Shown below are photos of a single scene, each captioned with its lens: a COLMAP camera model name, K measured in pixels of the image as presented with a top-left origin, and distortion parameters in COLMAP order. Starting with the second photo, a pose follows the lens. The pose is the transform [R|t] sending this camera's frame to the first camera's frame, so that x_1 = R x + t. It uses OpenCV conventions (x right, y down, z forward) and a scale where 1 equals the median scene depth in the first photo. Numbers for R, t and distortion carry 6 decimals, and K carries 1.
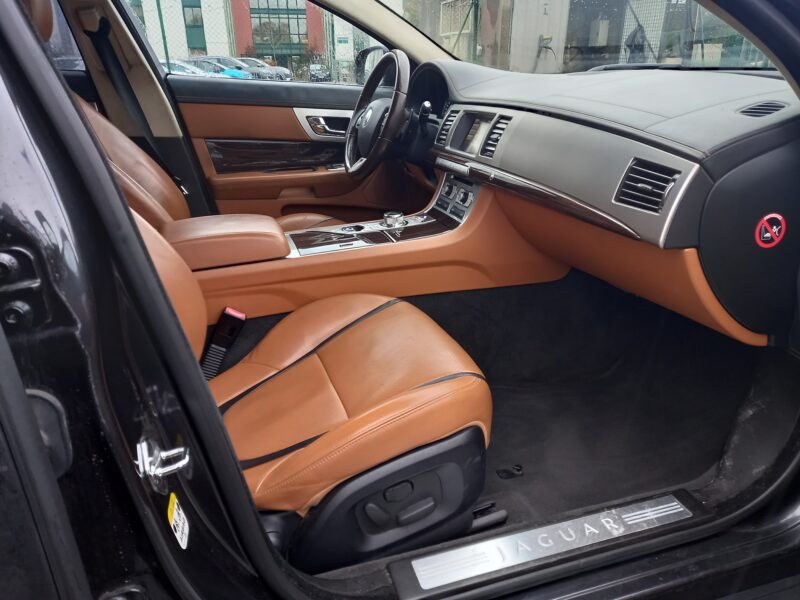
lens RADIAL K [[586.7, 0, 403.3], [0, 586.7, 298.1], [0, 0, 1]] dist [0.080781, -0.069882]
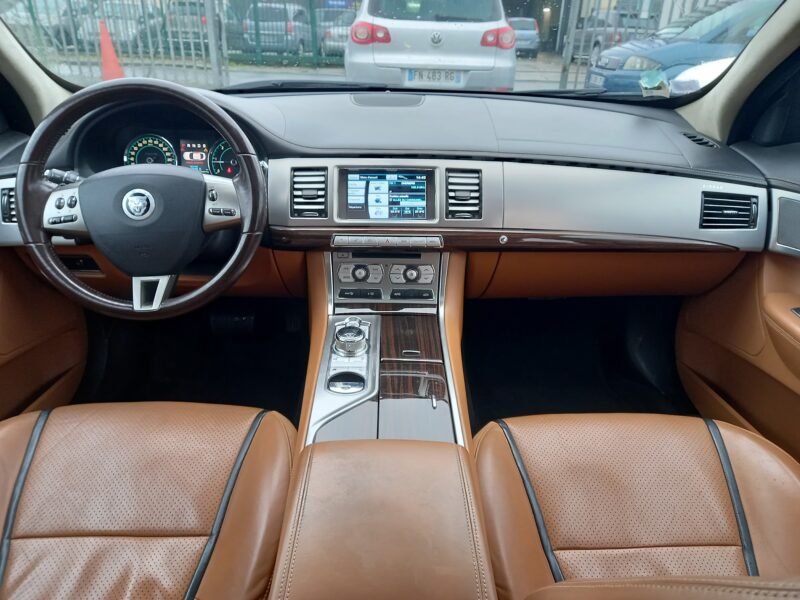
lens RADIAL K [[586.7, 0, 403.0], [0, 586.7, 301.5], [0, 0, 1]] dist [0.080781, -0.069882]
pose [[0.274225, -0.402200, 0.873519, -0.484244], [0.315332, 0.895726, 0.313433, -0.310355], [-0.908497, 0.189498, 0.372457, 0.575290]]
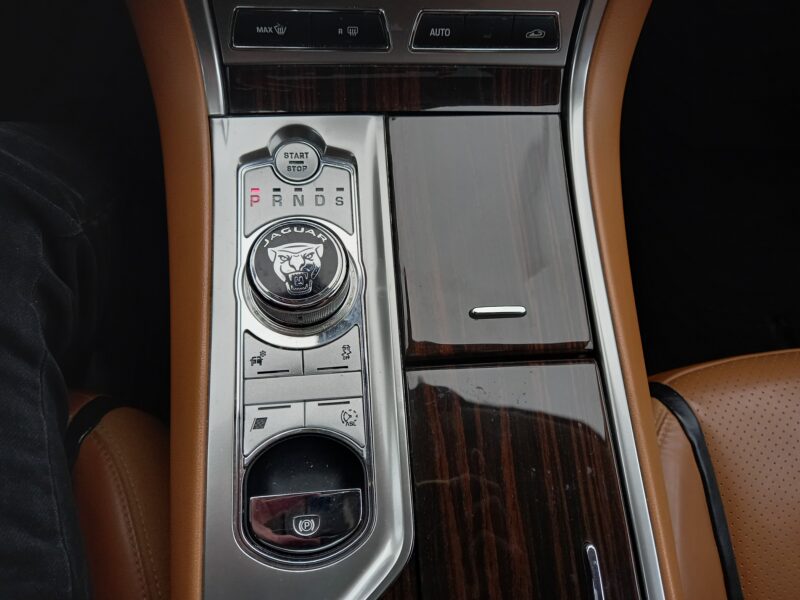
lens RADIAL K [[586.7, 0, 394.9], [0, 586.7, 297.1], [0, 0, 1]] dist [0.080781, -0.069882]
pose [[0.215388, -0.895410, 0.389677, -0.081172], [0.257060, 0.436958, 0.861967, -0.249219], [-0.942087, -0.085487, 0.324290, 0.760396]]
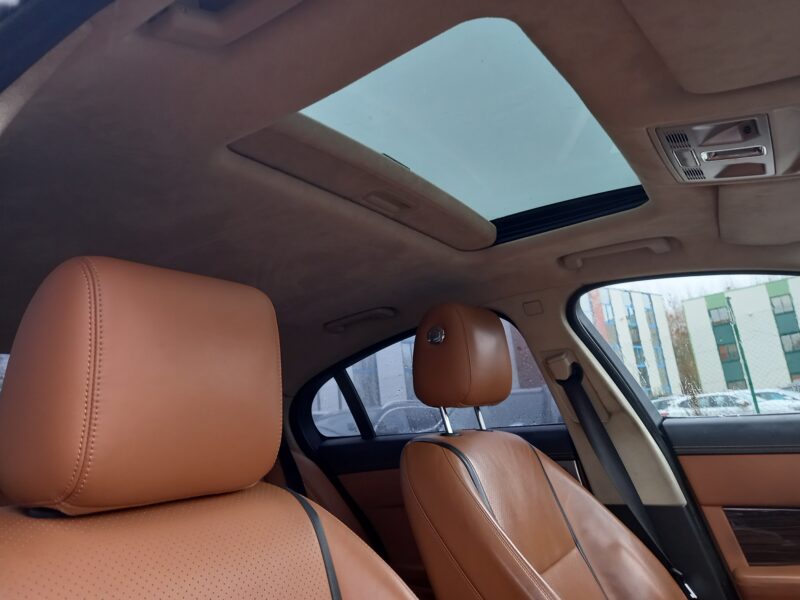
lens RADIAL K [[586.7, 0, 406.3], [0, 586.7, 298.3], [0, 0, 1]] dist [0.080781, -0.069882]
pose [[0.614837, -0.240604, -0.751056, 0.002775], [-0.182393, 0.883128, -0.432225, -0.130542], [0.767273, 0.402735, 0.499095, 0.330012]]
